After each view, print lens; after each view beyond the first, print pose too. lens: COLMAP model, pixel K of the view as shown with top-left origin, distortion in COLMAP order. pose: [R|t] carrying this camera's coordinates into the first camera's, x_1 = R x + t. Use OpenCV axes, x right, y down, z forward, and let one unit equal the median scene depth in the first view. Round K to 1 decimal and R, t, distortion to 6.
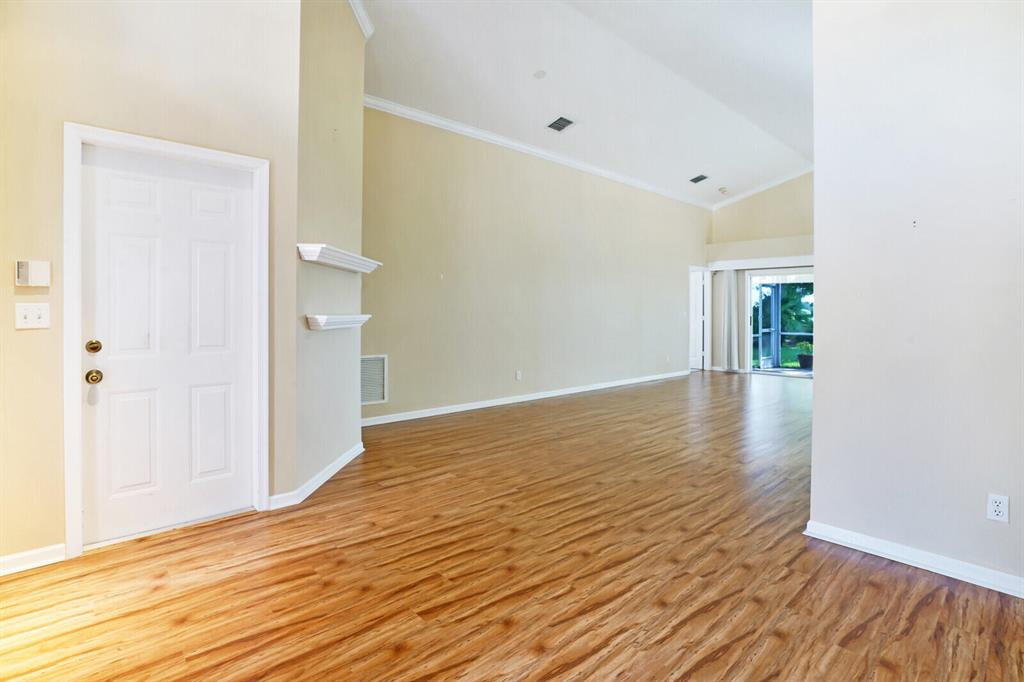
lens RADIAL K [[493.5, 0, 510.7], [0, 493.5, 315.2], [0, 0, 1]] dist [-0.034018, 0.000142]
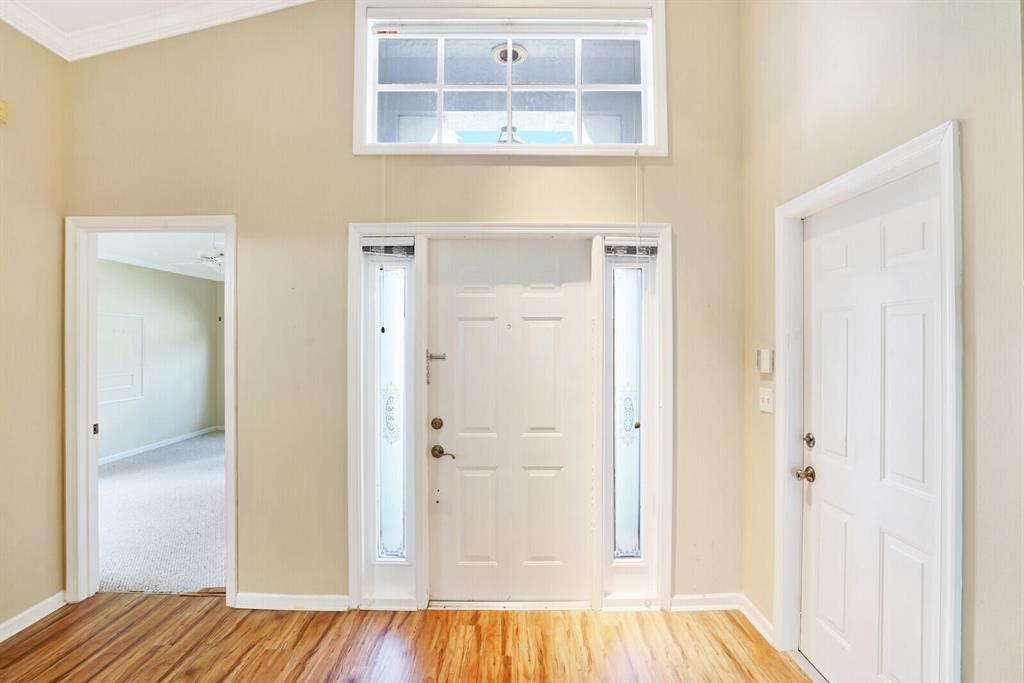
lens RADIAL K [[476.6, 0, 512.0], [0, 476.6, 341.5], [0, 0, 1]] dist [-0.056412, 0.021674]
pose [[-0.670701, -0.008506, -0.741679, 0.038651], [-0.005909, 0.999964, -0.006124, -0.027985], [0.741704, 0.000275, -0.670727, 0.296590]]
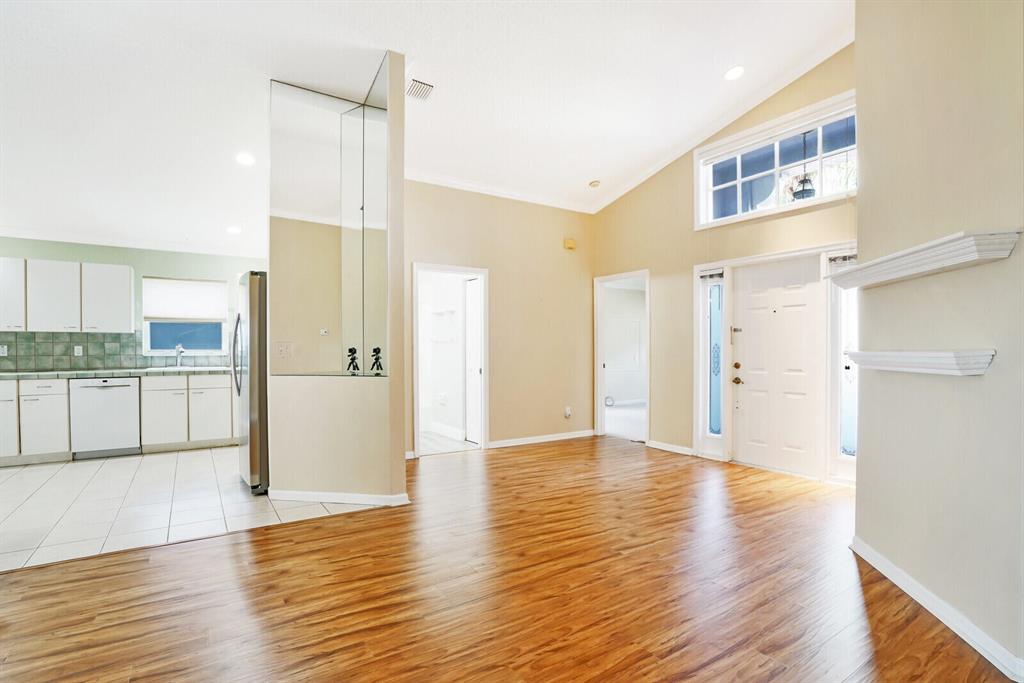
lens RADIAL K [[494.5, 0, 505.9], [0, 494.5, 349.4], [0, 0, 1]] dist [-0.026212, 0.001170]
pose [[-0.987234, -0.001974, 0.159263, 0.026055], [-0.000965, 0.999979, 0.006415, -0.003126], [-0.159272, 0.006180, -0.987215, 0.639993]]
